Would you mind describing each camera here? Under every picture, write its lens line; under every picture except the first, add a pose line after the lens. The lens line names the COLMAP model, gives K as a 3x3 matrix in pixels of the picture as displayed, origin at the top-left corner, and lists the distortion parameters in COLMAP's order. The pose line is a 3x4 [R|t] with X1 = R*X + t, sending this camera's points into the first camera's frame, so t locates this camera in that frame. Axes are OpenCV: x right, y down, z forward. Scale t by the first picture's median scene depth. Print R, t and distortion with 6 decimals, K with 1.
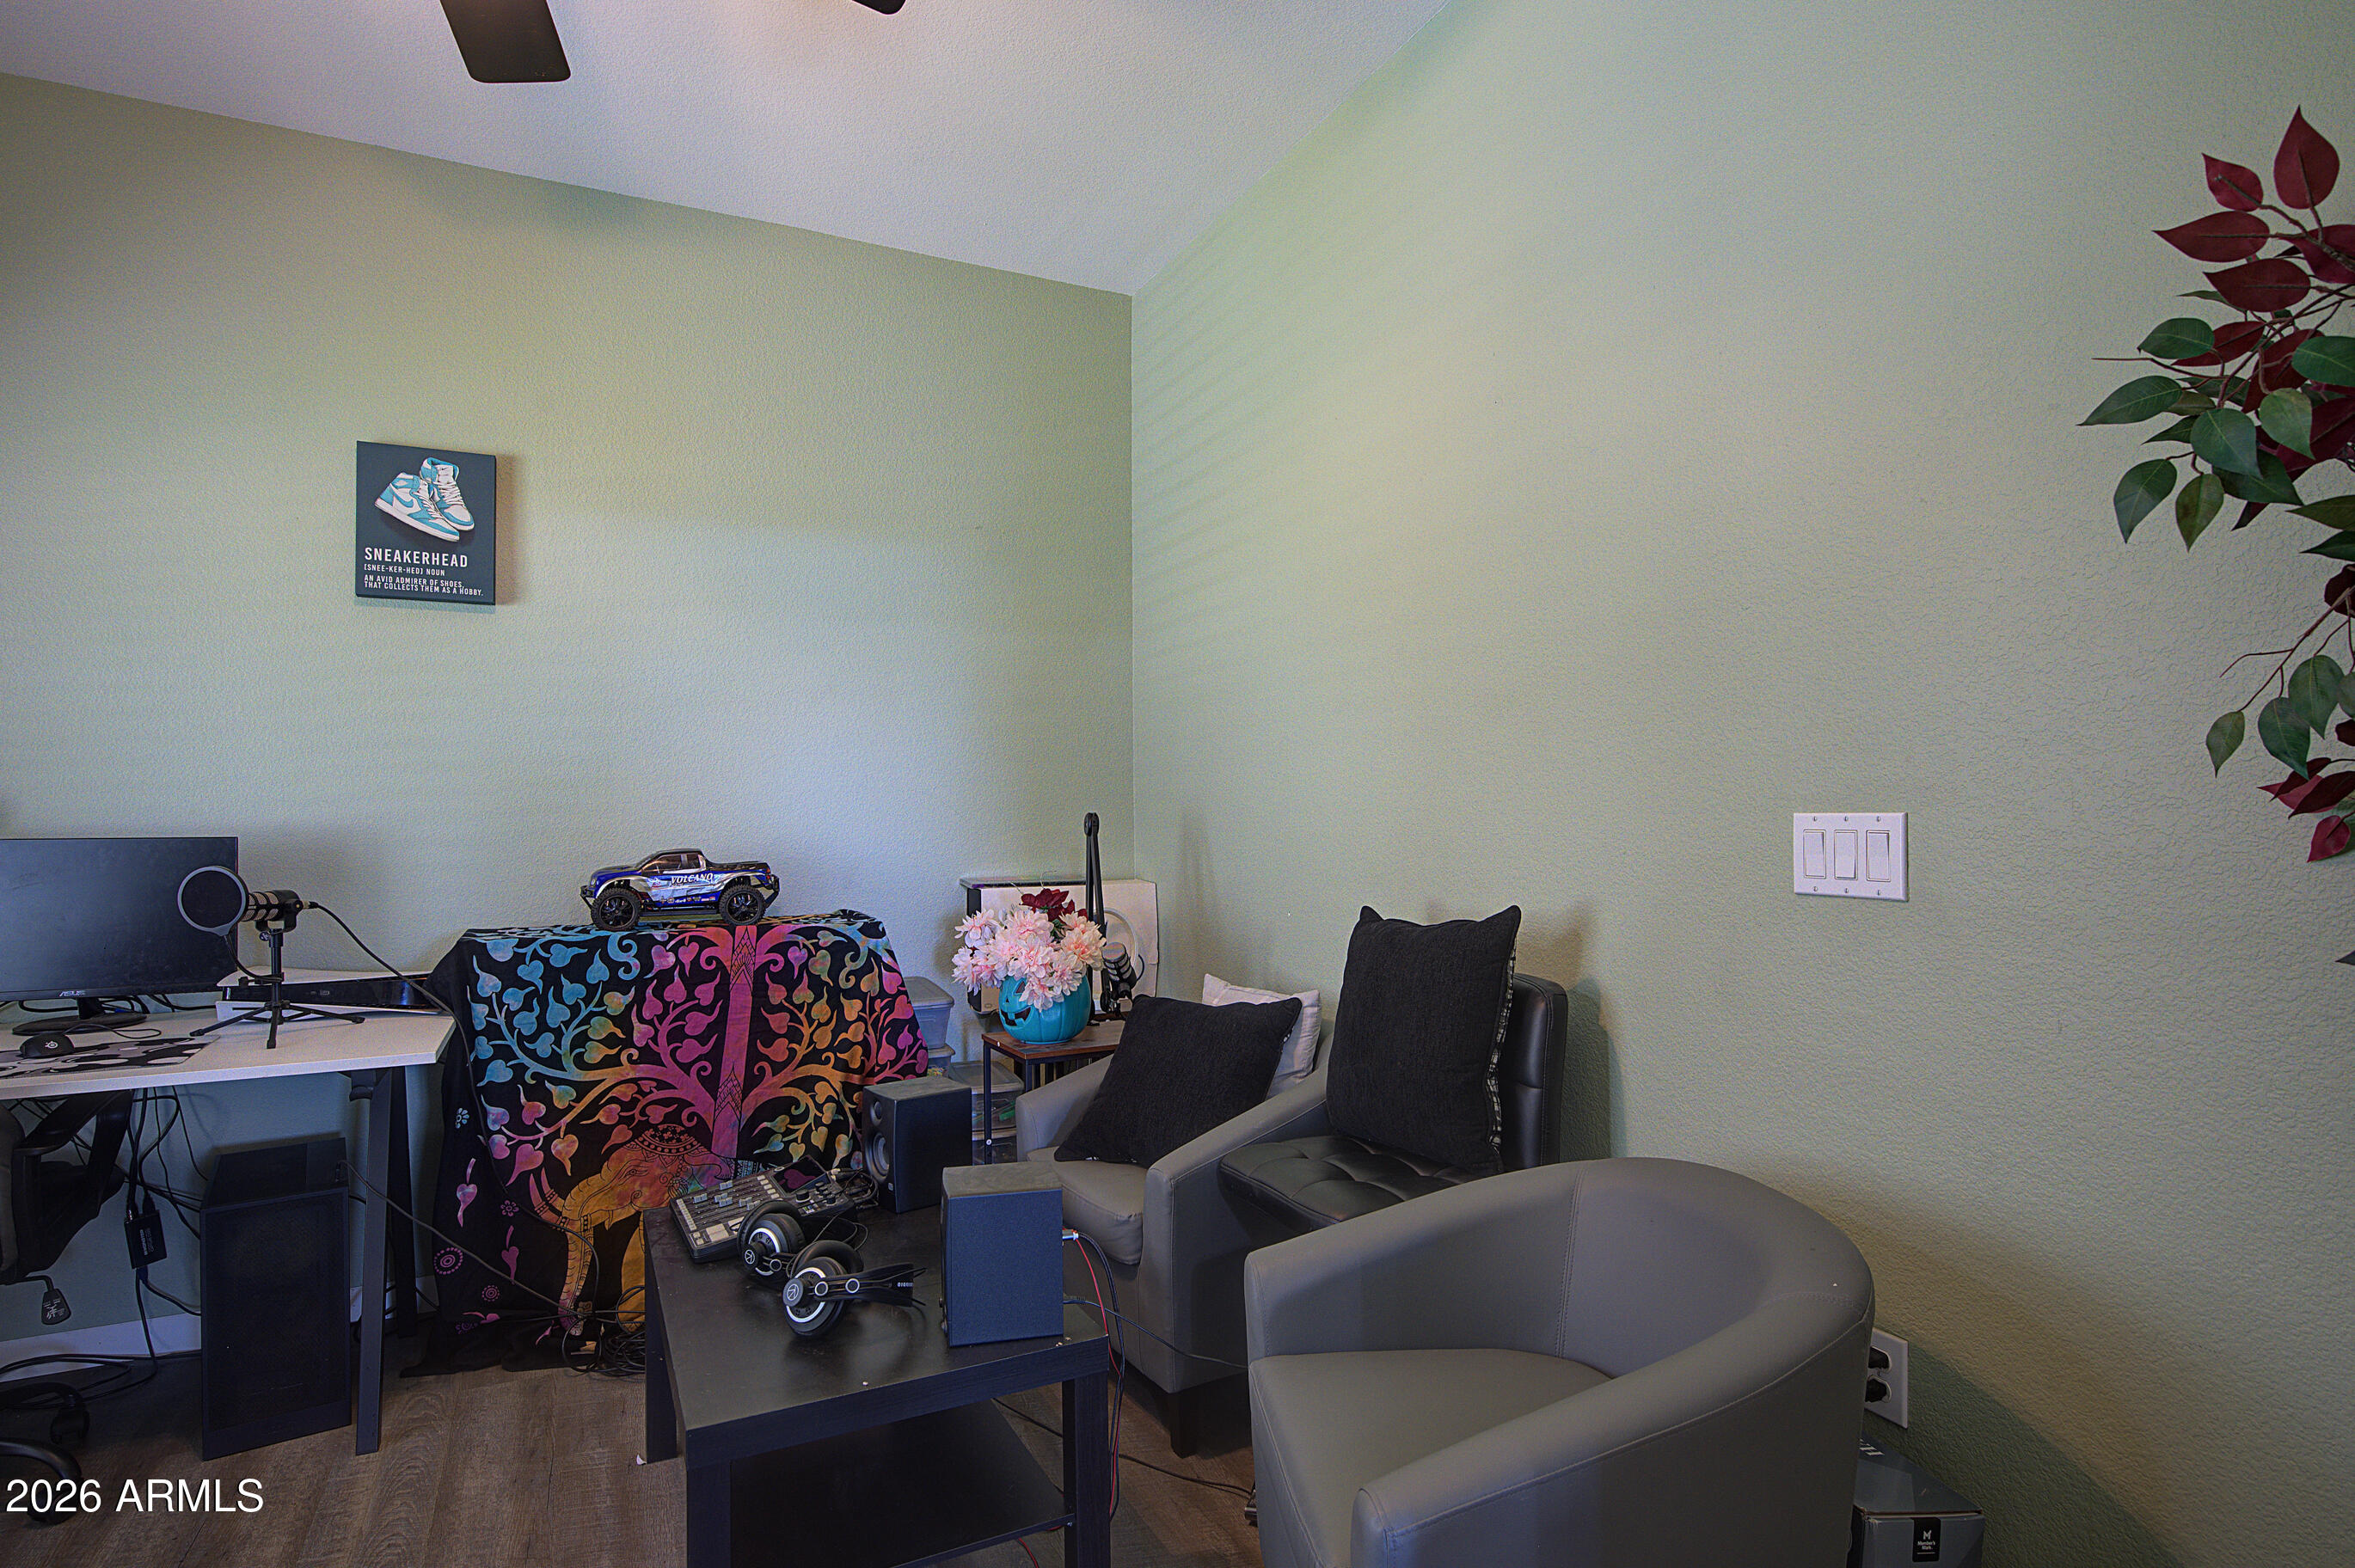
lens RADIAL K [[1242.4, 0, 1179.5], [0, 1242.4, 803.7], [0, 0, 1]] dist [-0.000885, 0.000068]
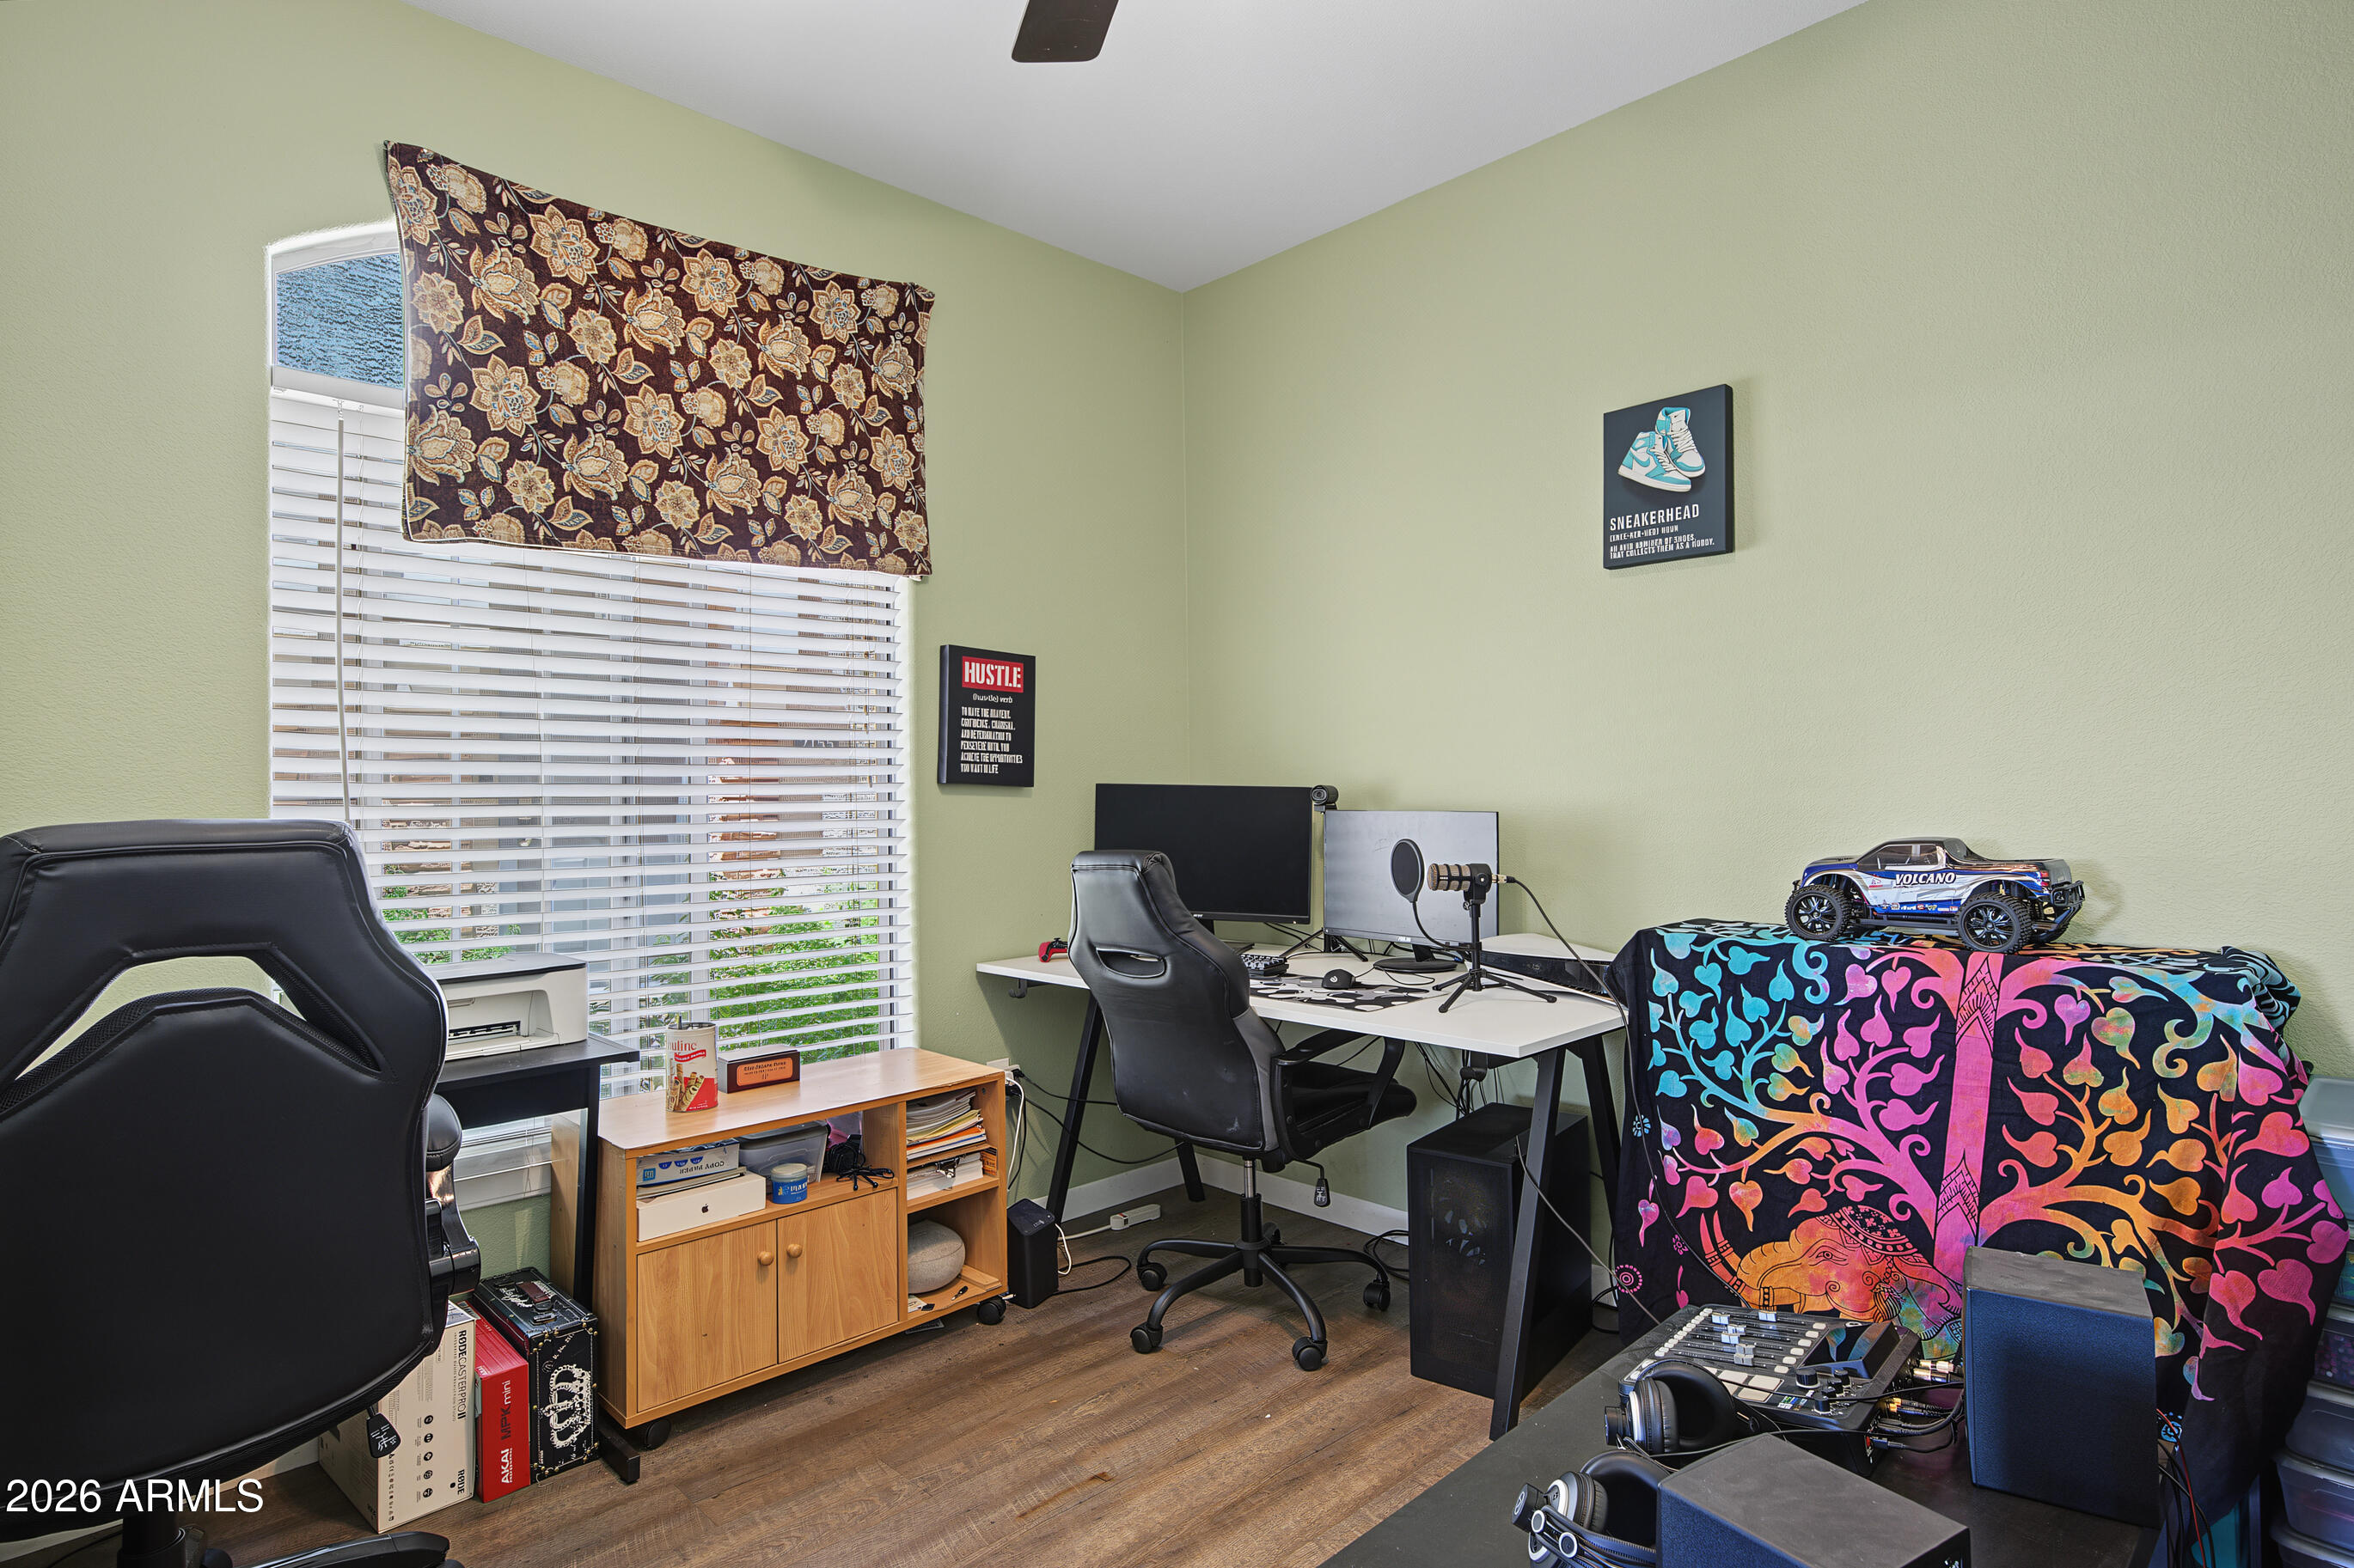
lens RADIAL K [[1241.8, 0, 1178.4], [0, 1241.8, 760.3], [0, 0, 1]] dist [-0.000885, 0.000068]
pose [[0.298244, -0.021890, -0.954239, 0.176032], [0.013244, 0.999736, -0.018795, -0.001026], [0.954398, -0.007033, 0.298455, 0.377054]]
